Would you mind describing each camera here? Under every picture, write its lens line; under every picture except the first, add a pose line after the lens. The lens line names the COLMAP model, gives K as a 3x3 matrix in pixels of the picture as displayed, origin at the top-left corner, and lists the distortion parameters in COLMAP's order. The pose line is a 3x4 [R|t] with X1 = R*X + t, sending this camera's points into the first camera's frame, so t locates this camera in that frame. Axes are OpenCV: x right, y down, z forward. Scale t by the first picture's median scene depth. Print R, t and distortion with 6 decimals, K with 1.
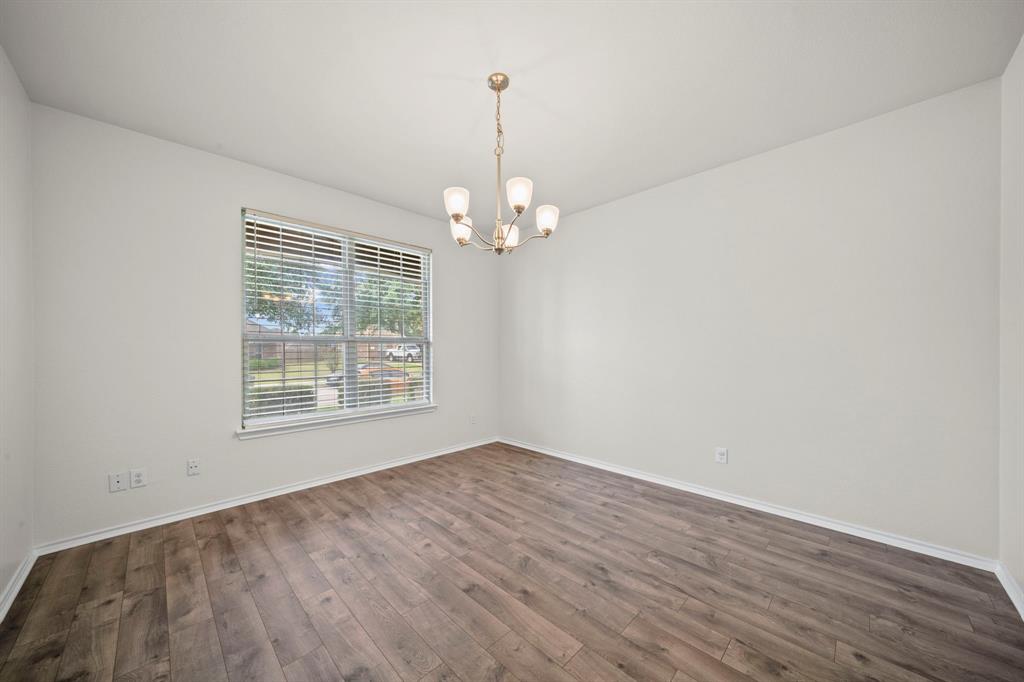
lens RADIAL K [[354.4, 0, 512.3], [0, 354.4, 345.9], [0, 0, 1]] dist [-0.000668, 0.000060]
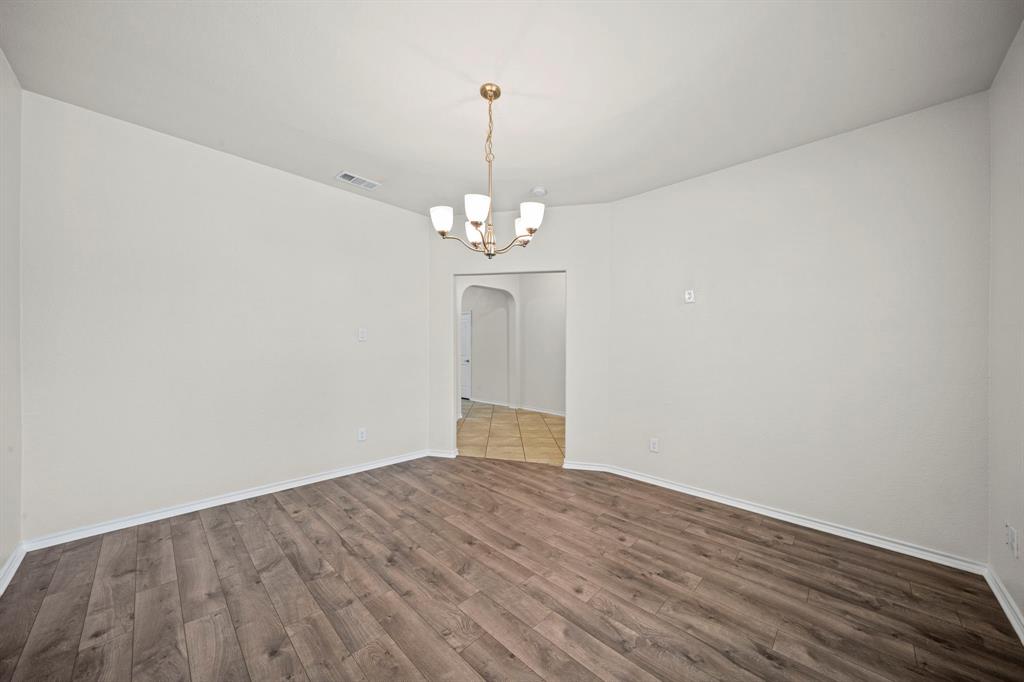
lens RADIAL K [[354.4, 0, 511.5], [0, 354.4, 345.2], [0, 0, 1]] dist [-0.000668, 0.000060]
pose [[-0.999888, -0.012319, -0.008527, -0.076464], [-0.012203, 0.999834, -0.013498, 0.012980], [0.008692, -0.013392, -0.999873, 1.940896]]
